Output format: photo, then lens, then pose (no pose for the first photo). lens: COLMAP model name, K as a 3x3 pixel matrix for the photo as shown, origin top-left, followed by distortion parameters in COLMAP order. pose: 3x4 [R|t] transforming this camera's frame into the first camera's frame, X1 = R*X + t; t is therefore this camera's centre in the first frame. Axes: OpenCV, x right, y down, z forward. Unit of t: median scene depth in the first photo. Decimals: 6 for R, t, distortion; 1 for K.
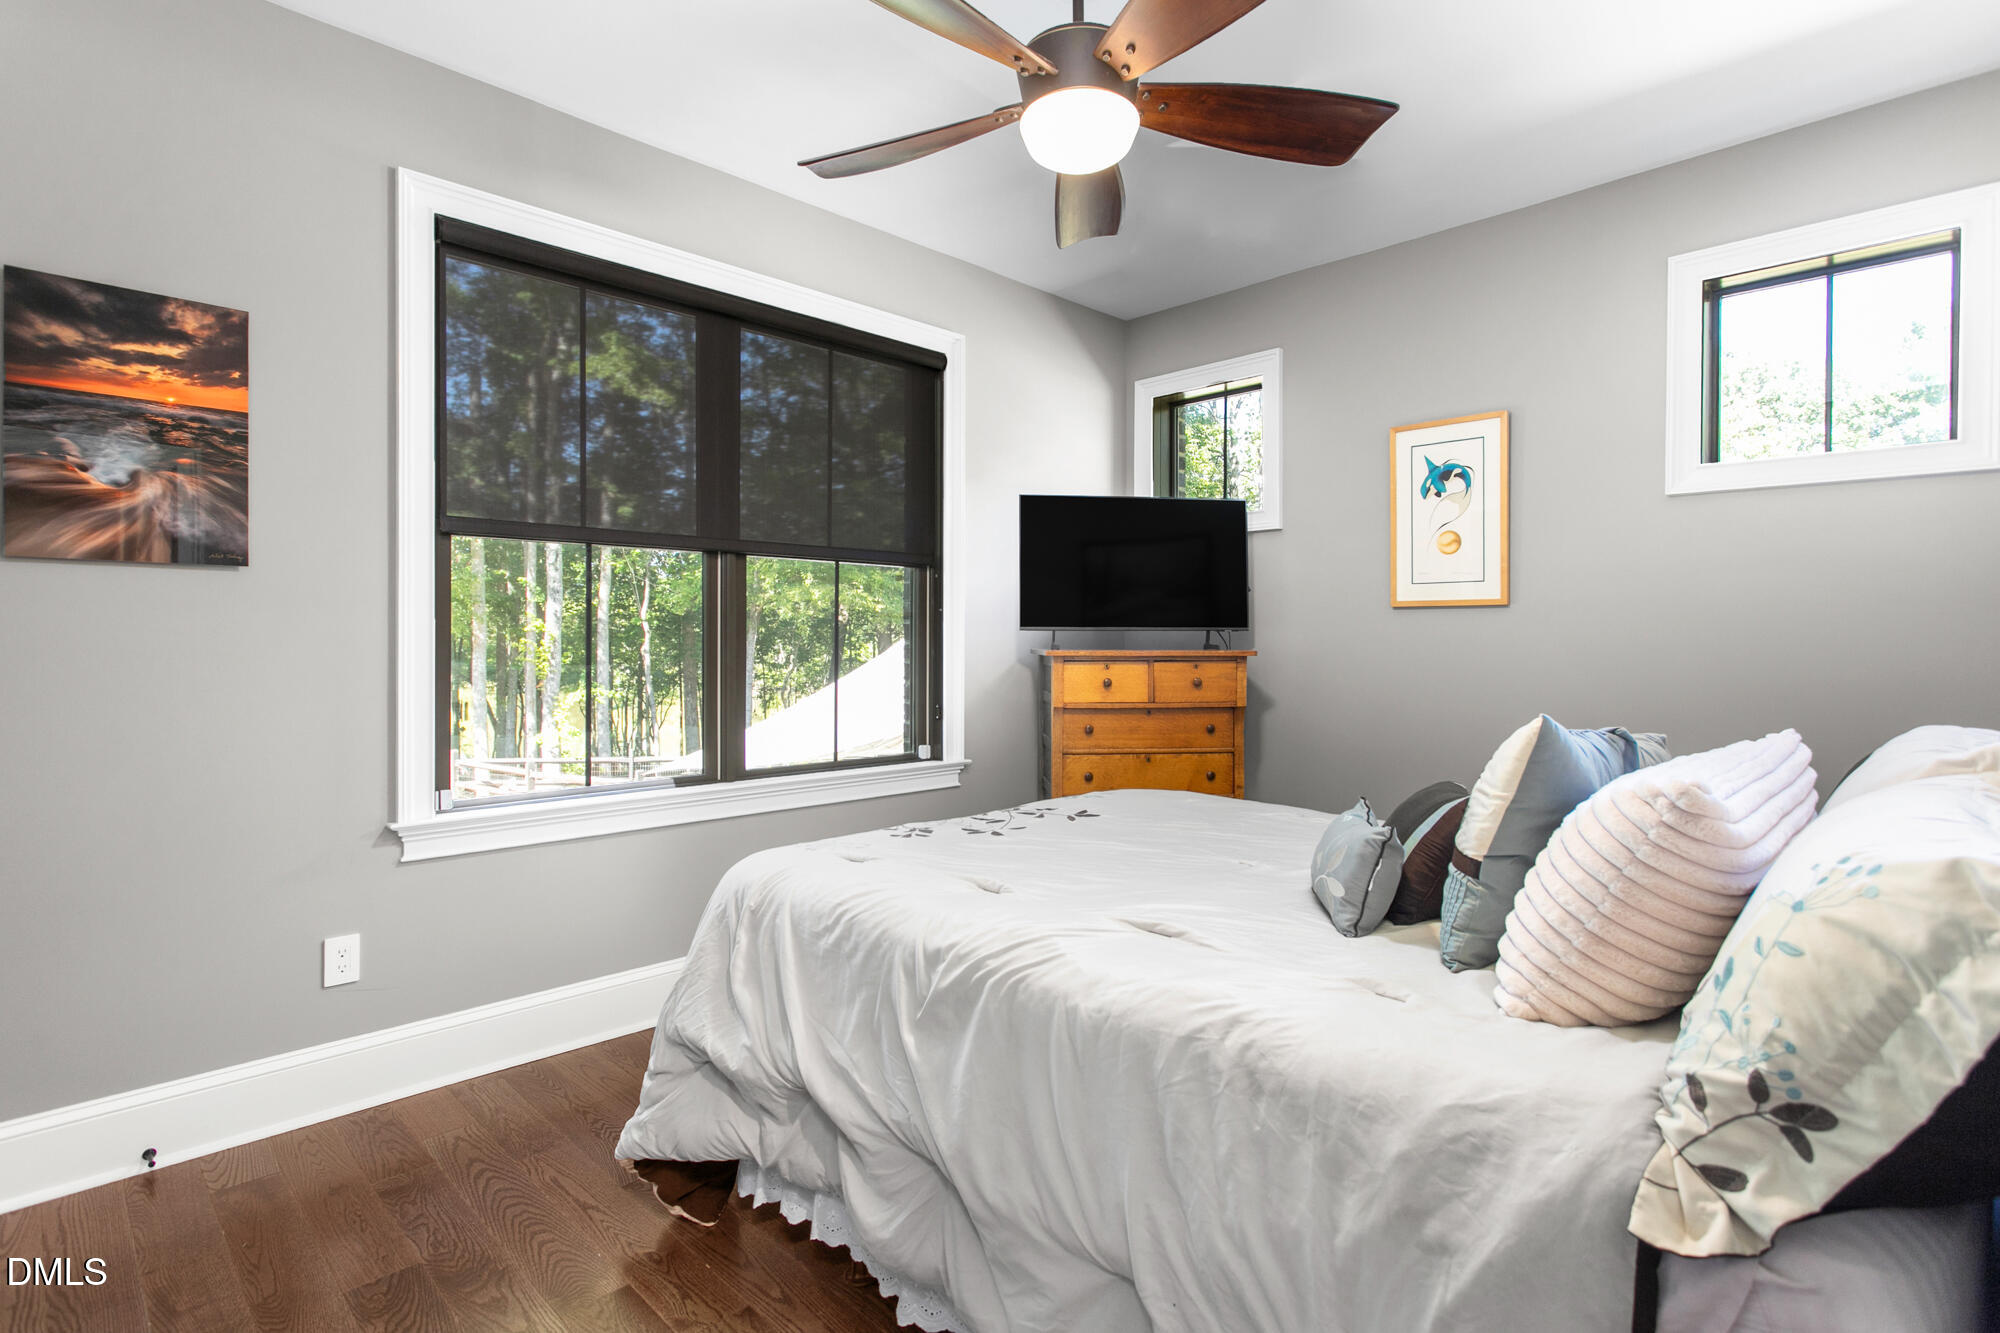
lens RADIAL K [[974.3, 0, 1007.4], [0, 974.3, 648.7], [0, 0, 1]] dist [-0.003596, 0.002337]
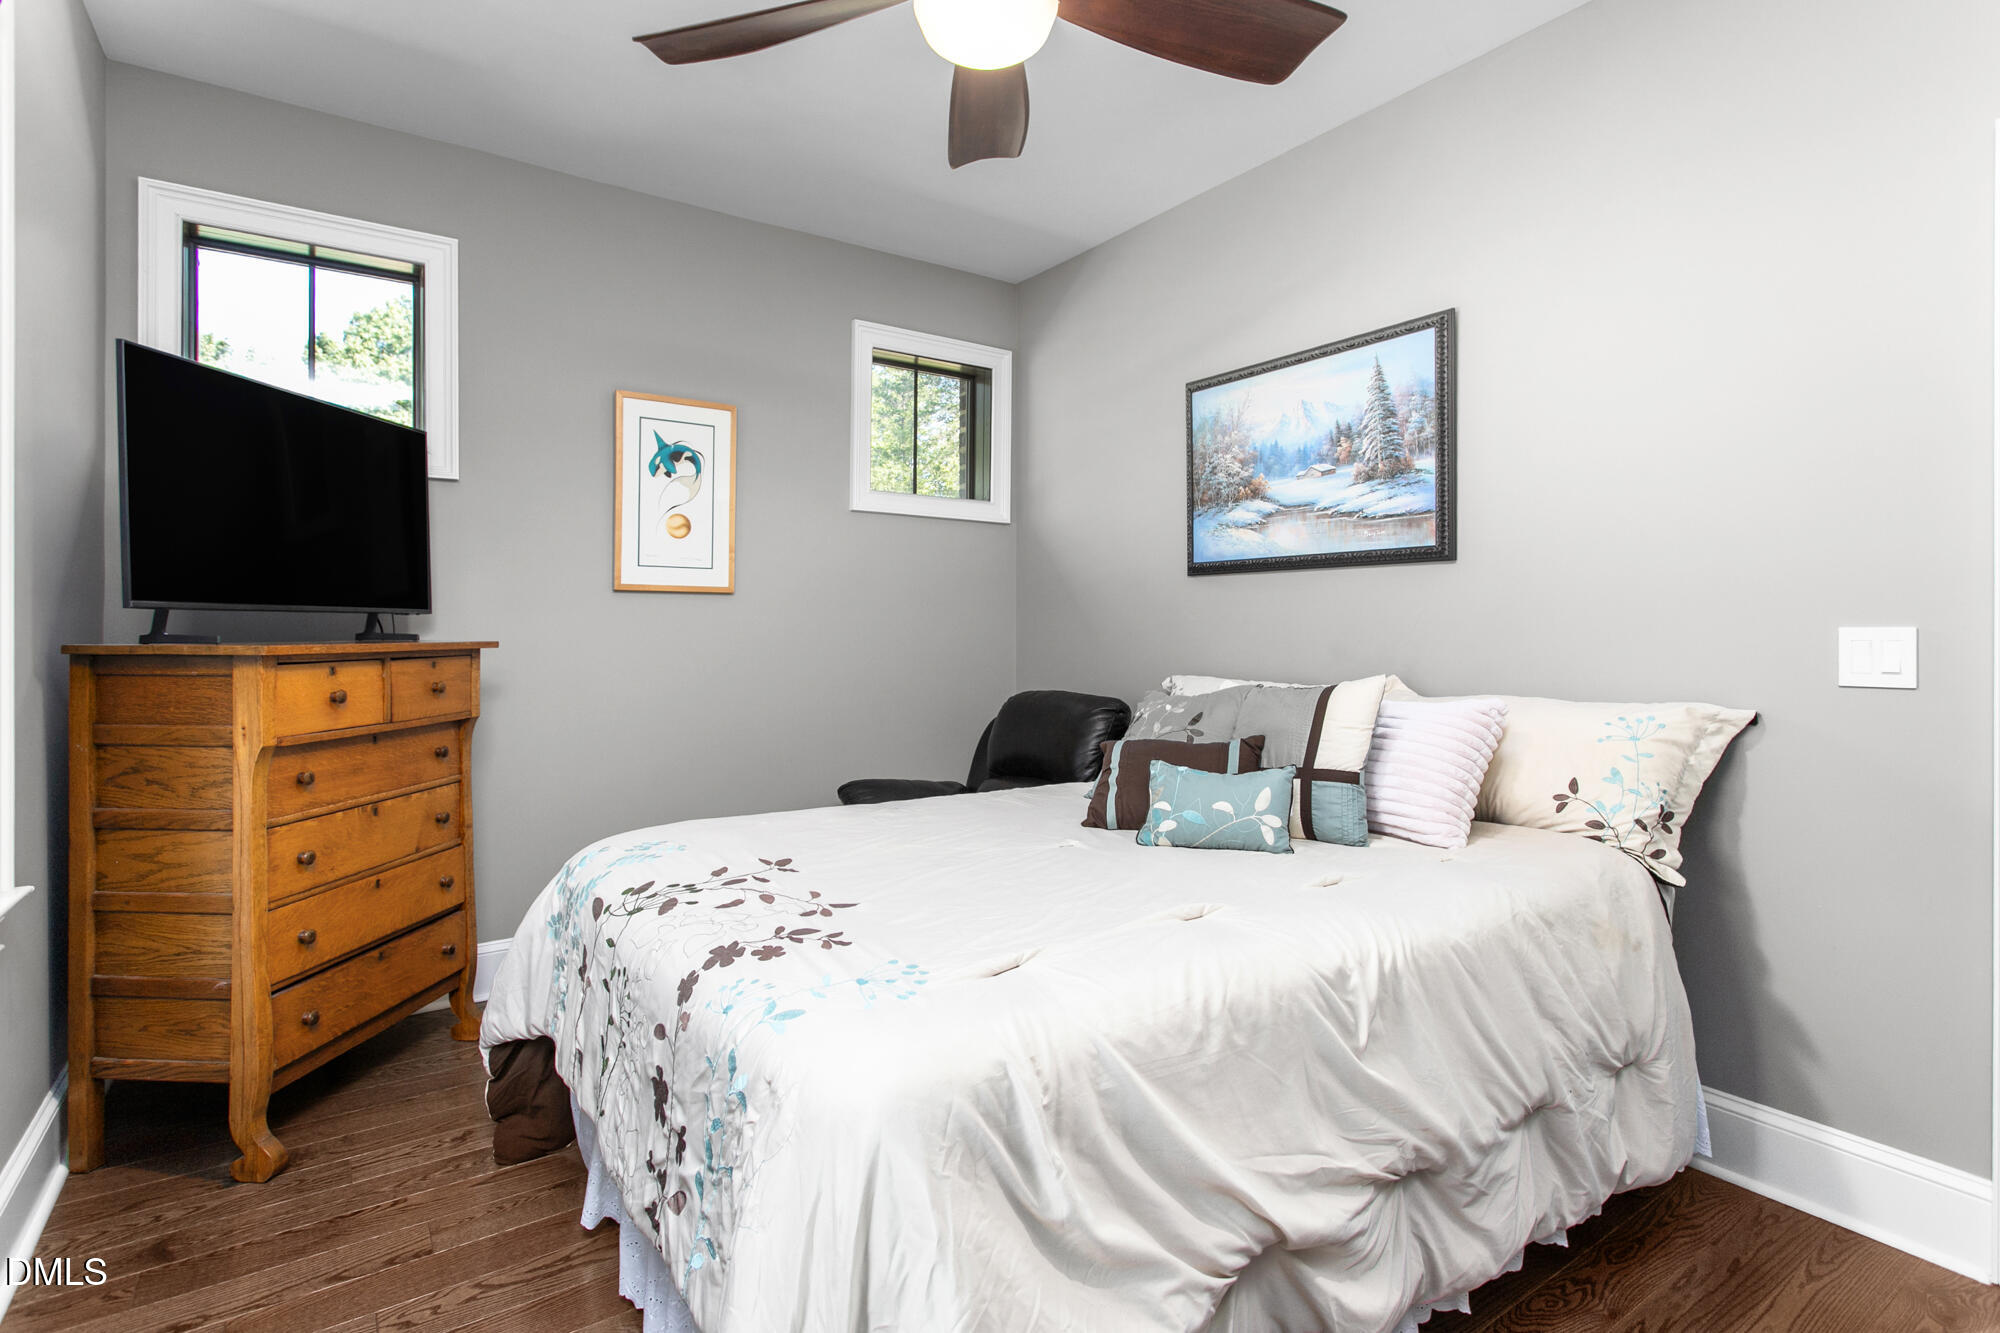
lens RADIAL K [[974.3, 0, 1047.0], [0, 974.3, 628.7], [0, 0, 1]] dist [-0.003596, 0.002337]
pose [[0.166882, -0.008080, 0.985944, -0.426333], [0.003660, 0.999965, 0.007576, -0.011914], [-0.985970, 0.002345, 0.166906, 0.456418]]
